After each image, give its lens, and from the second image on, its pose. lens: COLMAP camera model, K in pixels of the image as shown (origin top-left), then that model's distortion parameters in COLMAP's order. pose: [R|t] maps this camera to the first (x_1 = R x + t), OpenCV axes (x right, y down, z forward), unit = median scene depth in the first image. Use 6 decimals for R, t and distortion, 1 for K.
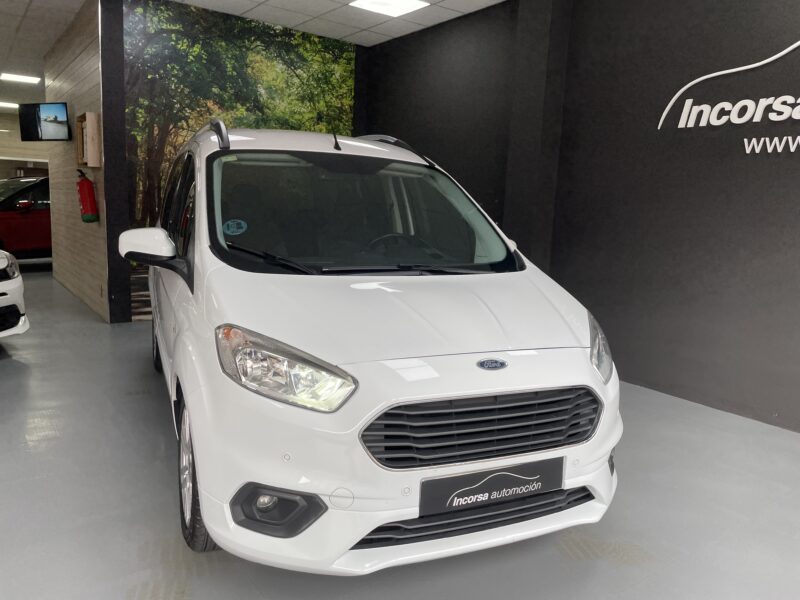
lens RADIAL K [[608.0, 0, 403.0], [0, 608.0, 299.5], [0, 0, 1]] dist [0.058723, -0.082536]
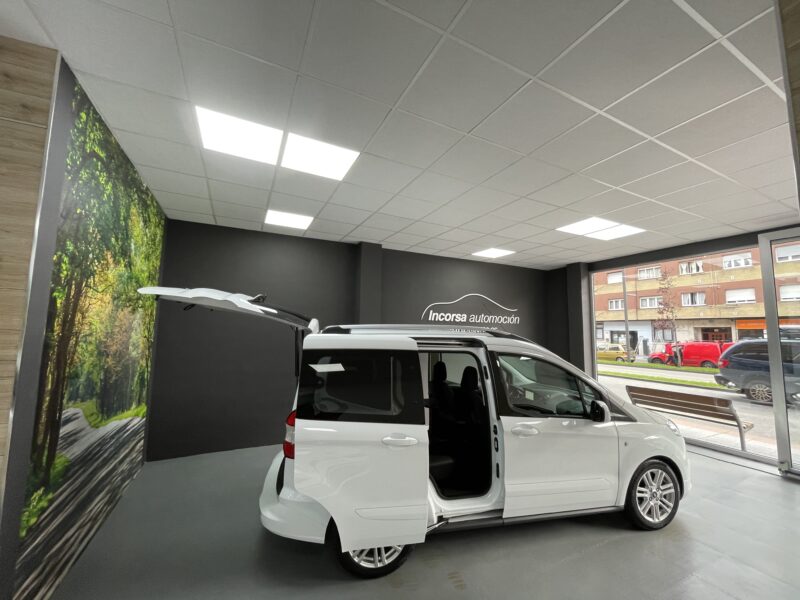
lens RADIAL K [[325.8, 0, 401.0], [0, 325.8, 297.1], [0, 0, 1]] dist [-0.003464, -0.001206]
pose [[0.179805, 0.061285, 0.981791, -0.656323], [0.136451, 0.986855, -0.086591, -0.187424], [-0.974193, 0.149535, 0.169079, 0.595149]]
